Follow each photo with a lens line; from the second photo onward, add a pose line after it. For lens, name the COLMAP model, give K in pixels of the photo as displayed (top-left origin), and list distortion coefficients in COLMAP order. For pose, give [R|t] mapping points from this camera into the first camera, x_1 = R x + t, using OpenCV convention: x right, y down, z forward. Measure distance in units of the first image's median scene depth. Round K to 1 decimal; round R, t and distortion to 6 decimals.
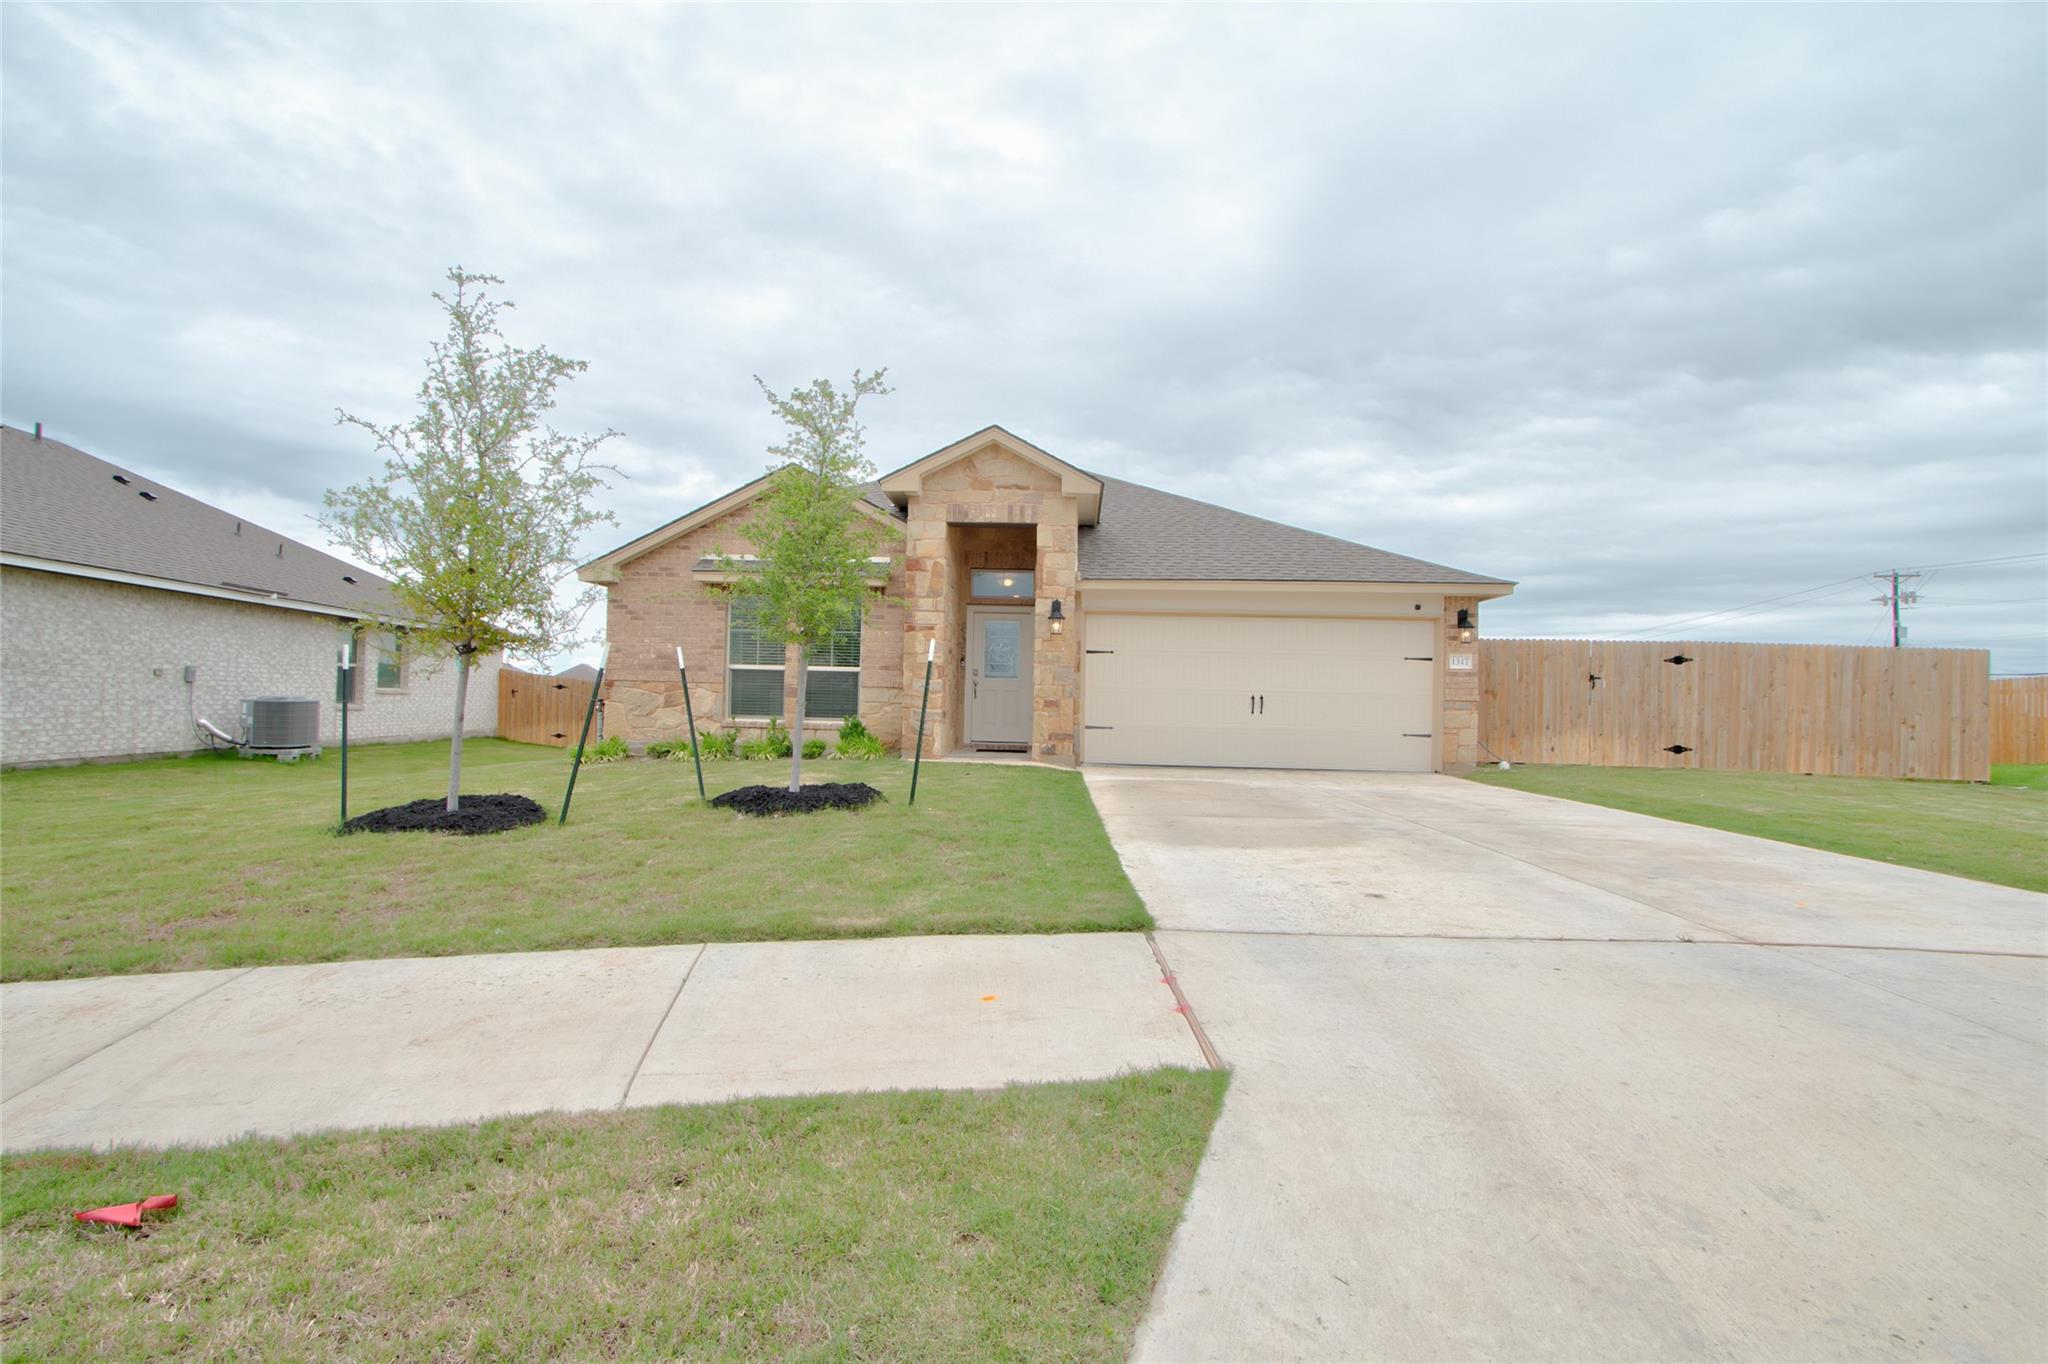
lens RADIAL K [[948.9, 0, 1015.2], [0, 948.9, 690.8], [0, 0, 1]] dist [-0.014132, 0.000729]
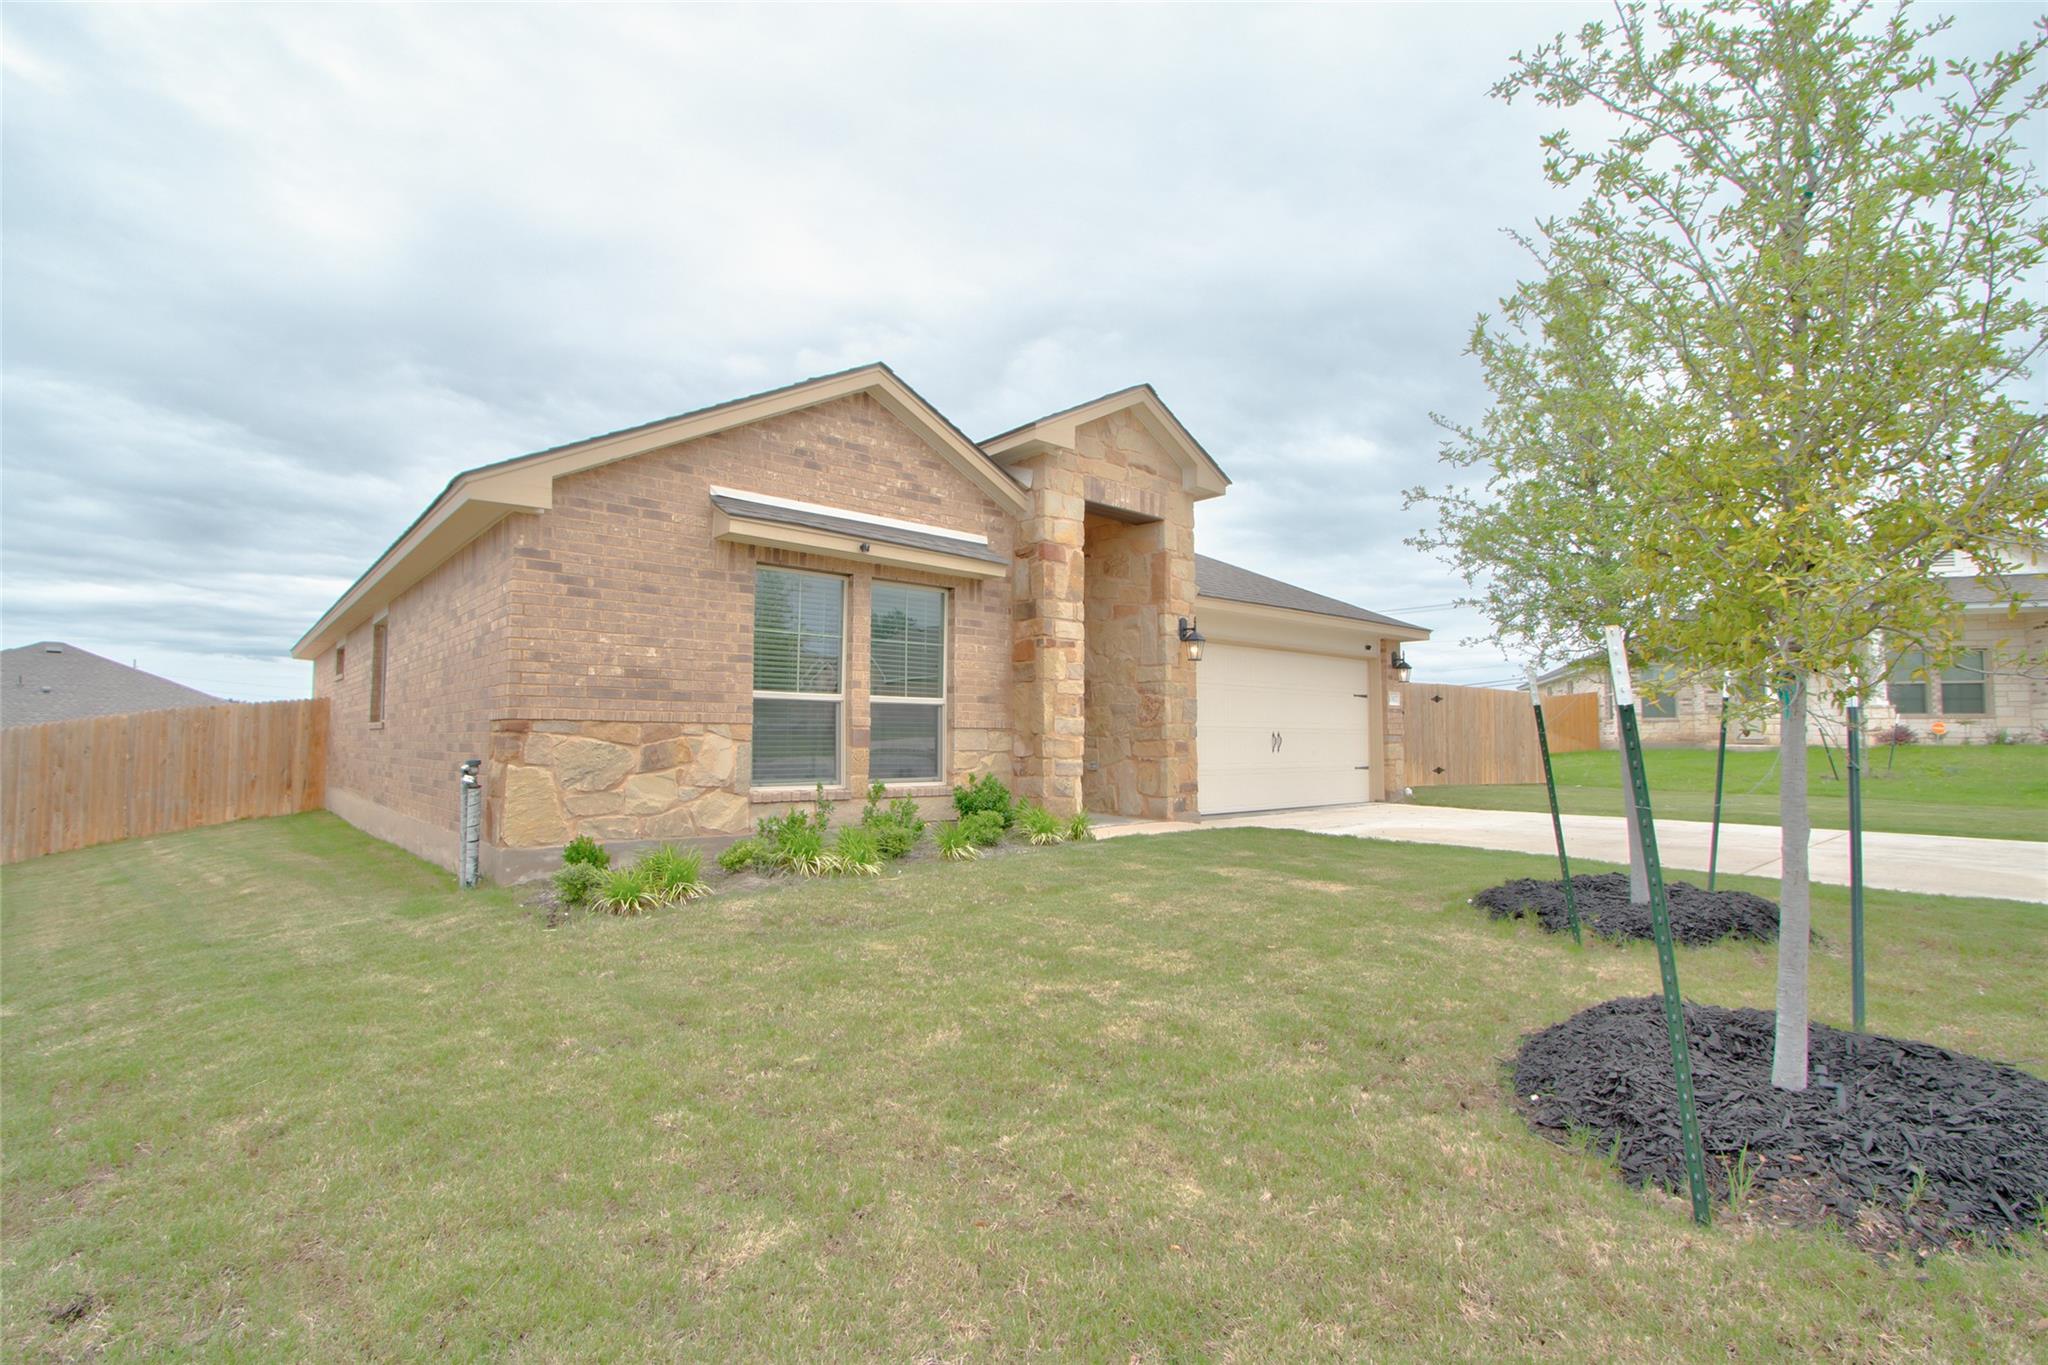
lens RADIAL K [[948.9, 0, 1015.2], [0, 948.9, 691.3], [0, 0, 1]] dist [-0.014132, 0.000729]
pose [[0.715962, 0.015712, 0.697962, -0.602958], [0.005363, 0.999593, -0.028003, -0.011099], [-0.698118, 0.023792, 0.715587, 0.512085]]
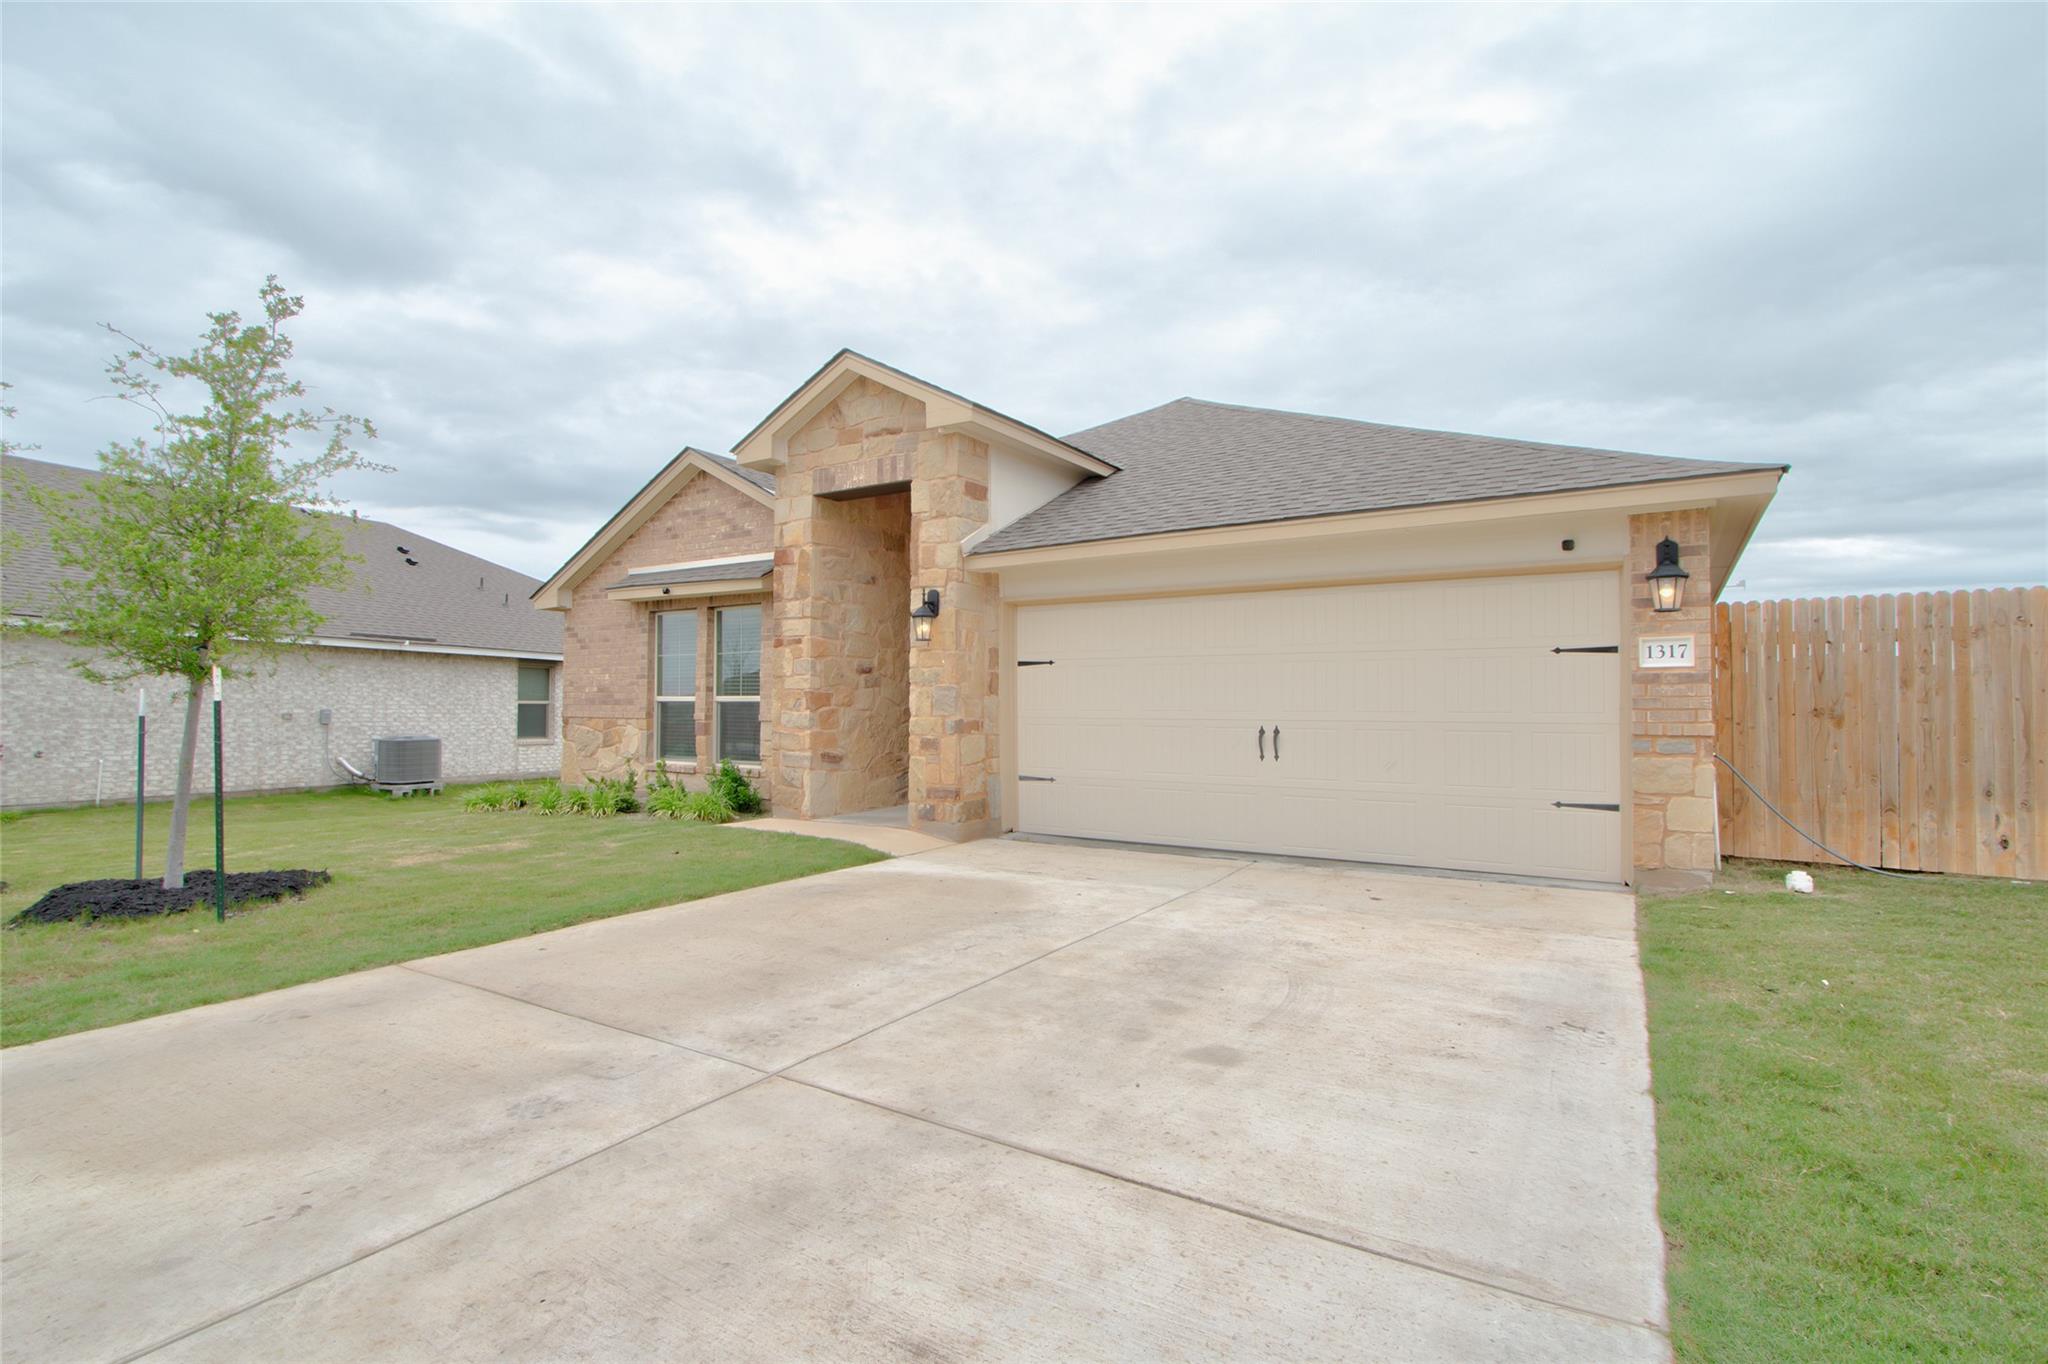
lens RADIAL K [[968.8, 0, 1018.5], [0, 968.8, 695.2], [0, 0, 1]] dist [-0.002237, -0.000462]
pose [[0.871397, -0.026078, -0.489885, 0.419364], [0.020070, 0.999645, -0.017515, -0.007330], [0.490168, 0.005431, 0.871611, 0.420512]]
